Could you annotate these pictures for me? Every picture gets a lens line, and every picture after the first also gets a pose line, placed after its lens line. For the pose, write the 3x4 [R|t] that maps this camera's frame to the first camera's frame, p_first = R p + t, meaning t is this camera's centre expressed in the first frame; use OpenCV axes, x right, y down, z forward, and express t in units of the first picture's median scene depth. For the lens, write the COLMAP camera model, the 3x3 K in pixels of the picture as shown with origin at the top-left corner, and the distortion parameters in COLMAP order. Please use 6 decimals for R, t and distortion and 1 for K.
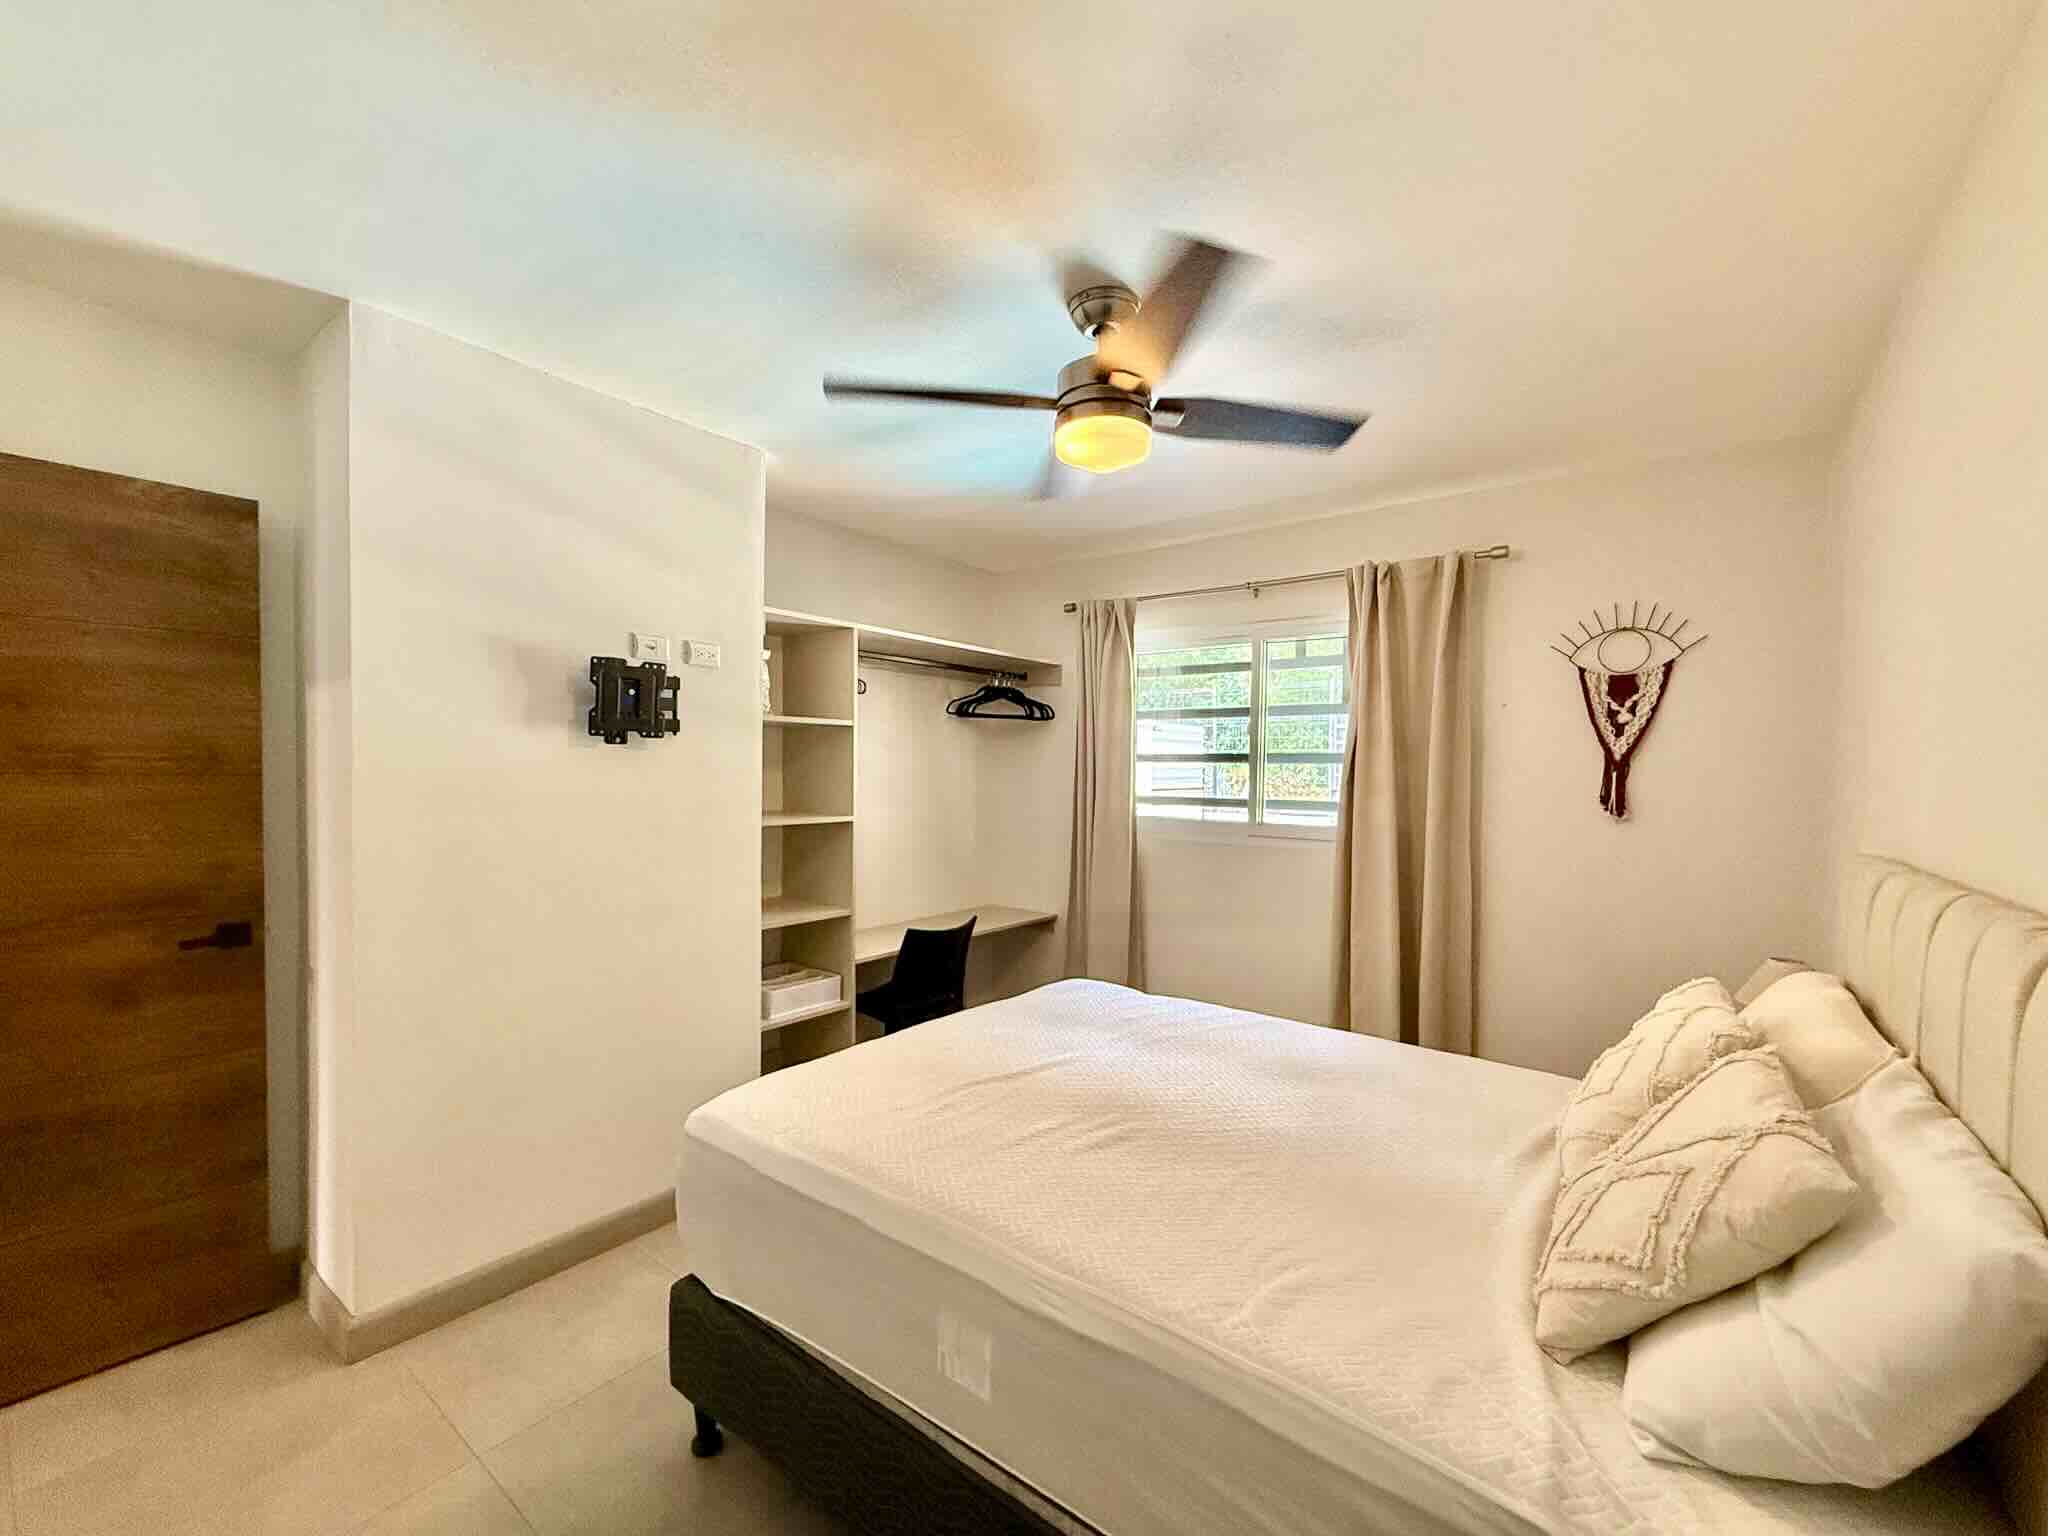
lens RADIAL K [[833.7, 0, 1020.7], [0, 833.7, 774.5], [0, 0, 1]] dist [-0.000791, -0.000068]
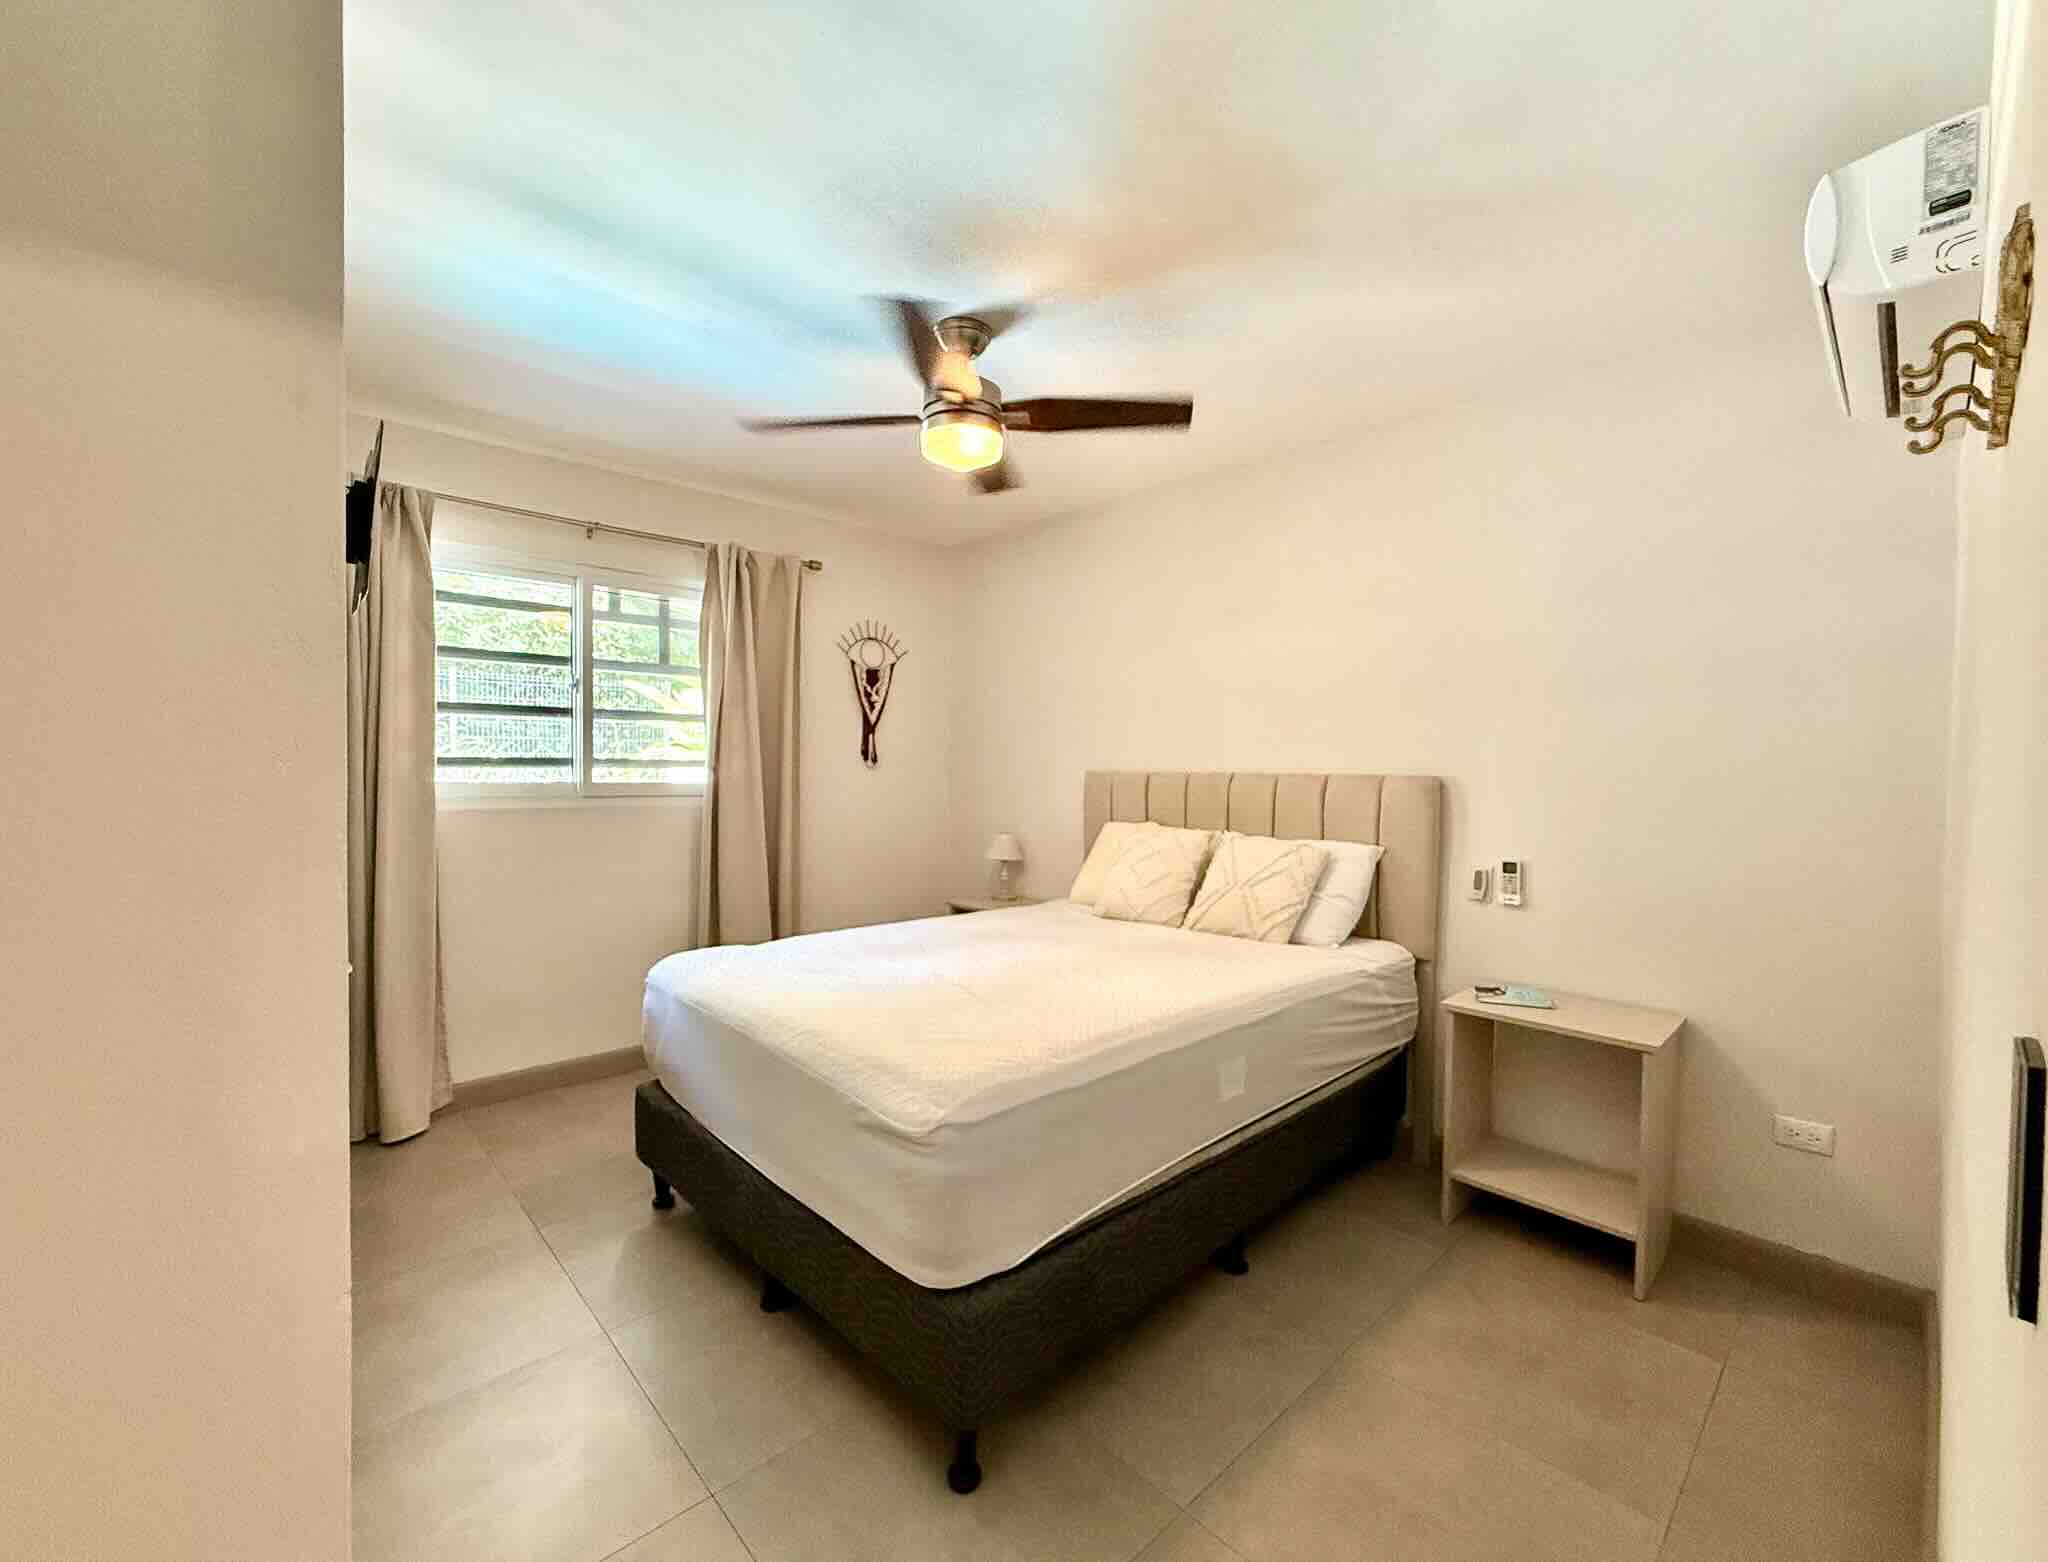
lens RADIAL K [[850.2, 0, 1045.2], [0, 850.2, 779.6], [0, 0, 1]] dist [0.001011, -0.000059]
pose [[0.143595, -0.036602, 0.988959, -0.661270], [-0.006902, 0.999254, 0.037985, 0.017198], [-0.989613, -0.012280, 0.143235, 0.408521]]
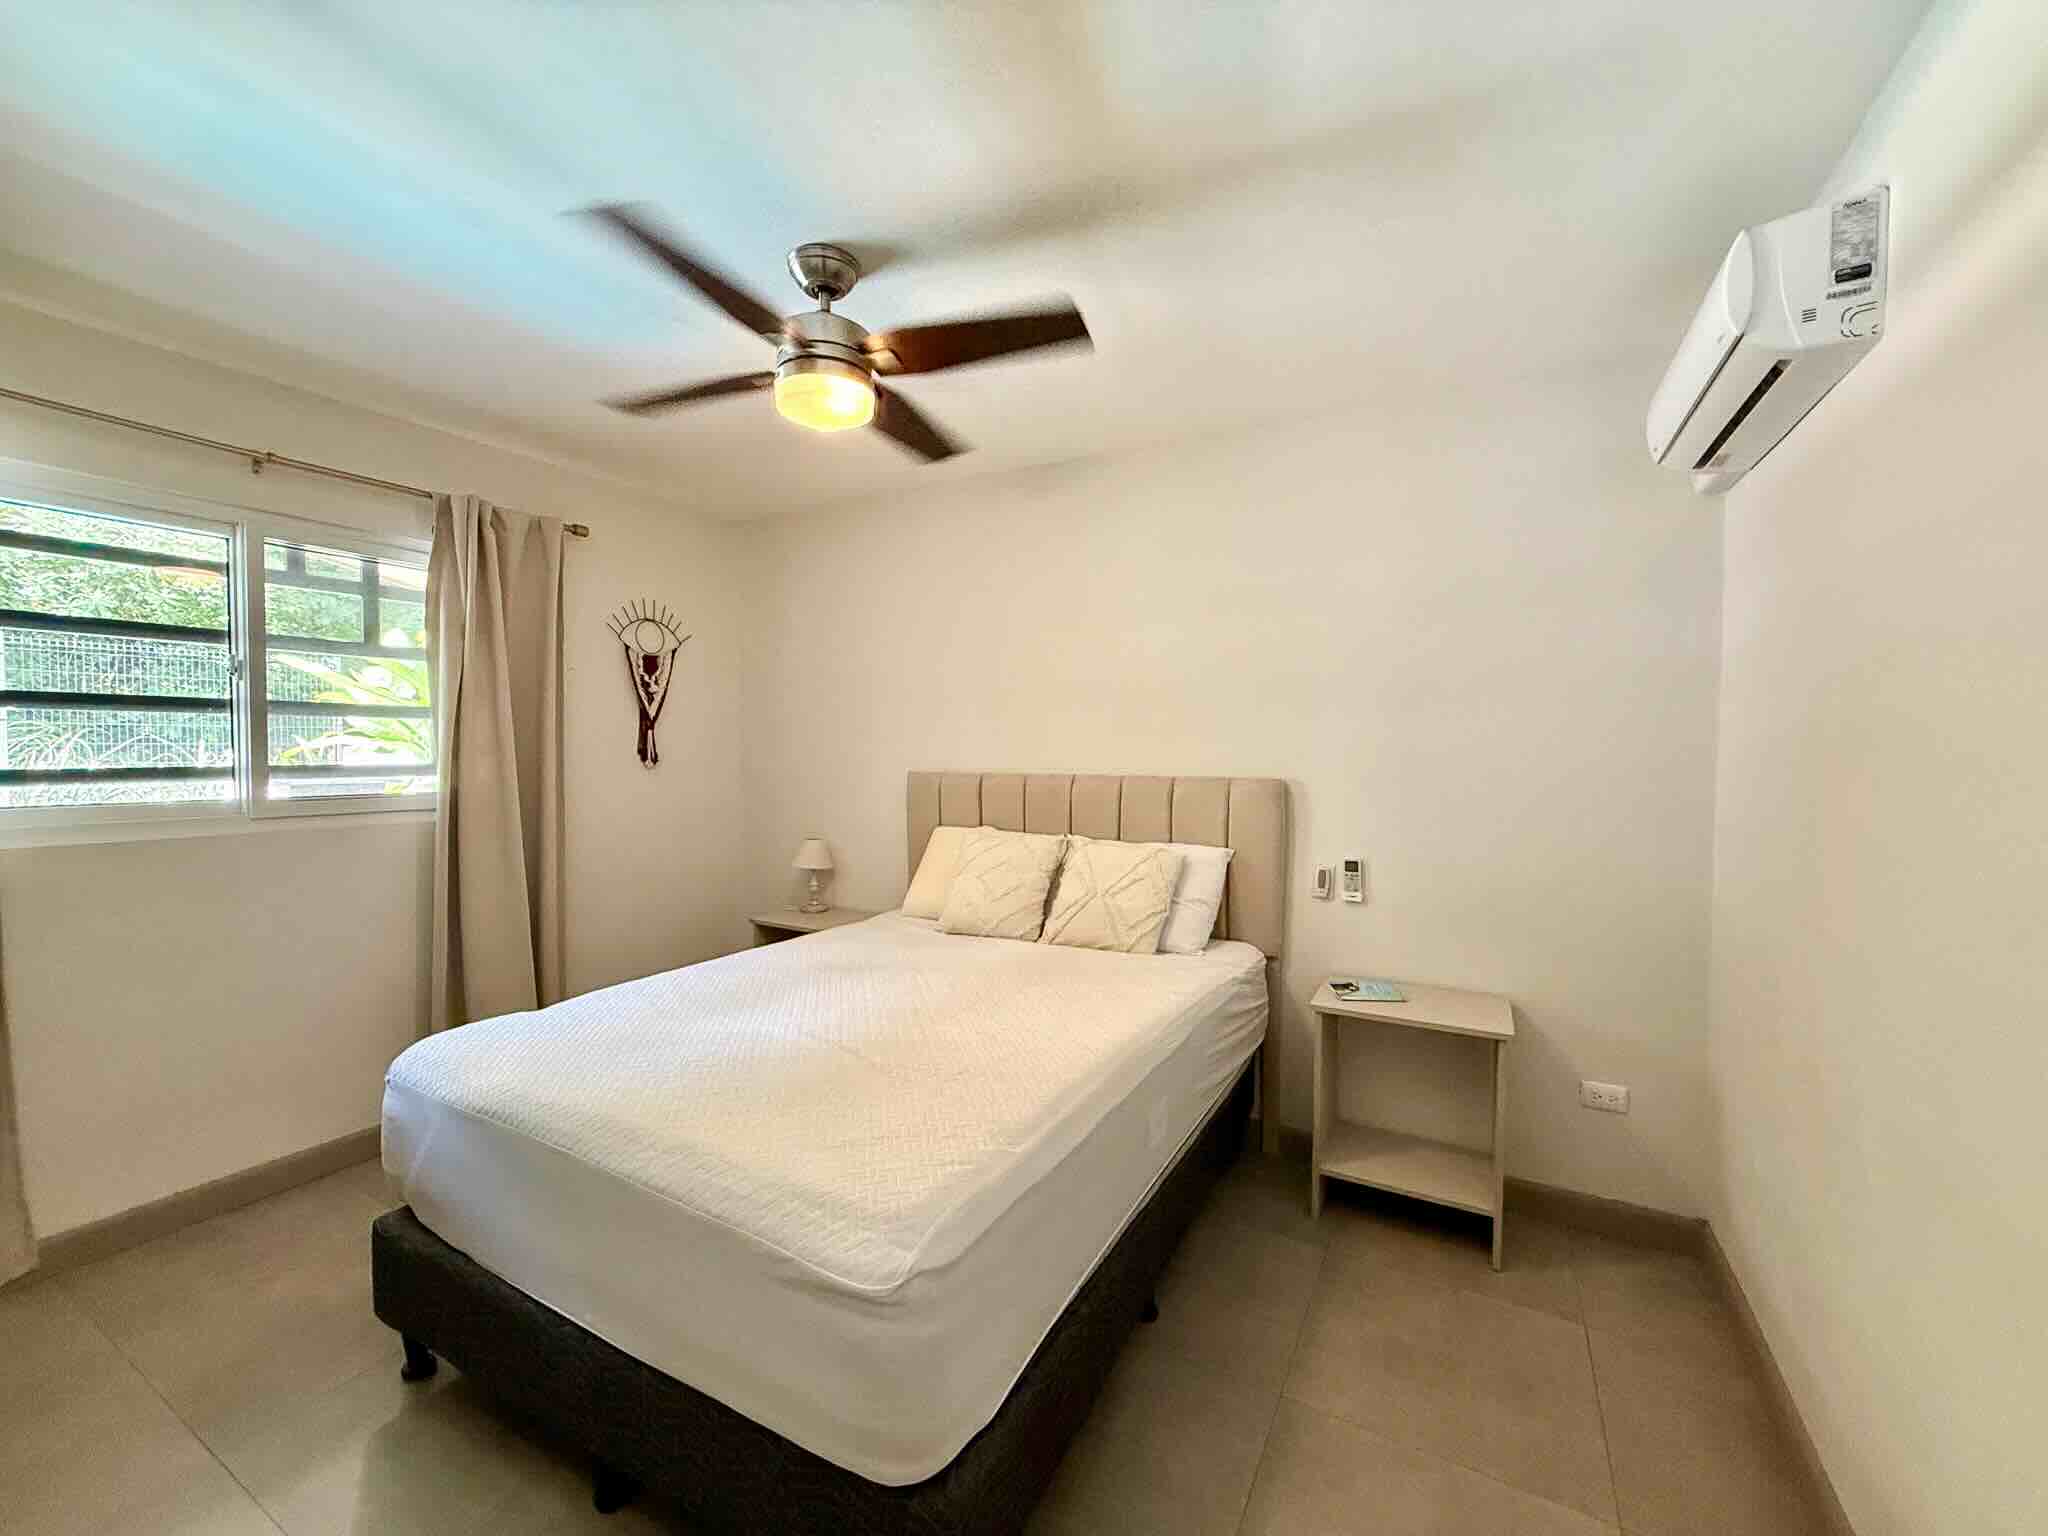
lens RADIAL K [[816.9, 0, 1024.0], [0, 816.9, 768.0], [0, 0, 1]] dist [-0.000201, 0.000253]
pose [[-0.149131, -0.046787, 0.987710, -0.552565], [-0.007384, 0.998905, 0.046202, -0.005484], [-0.988790, -0.000403, -0.149313, 0.534323]]
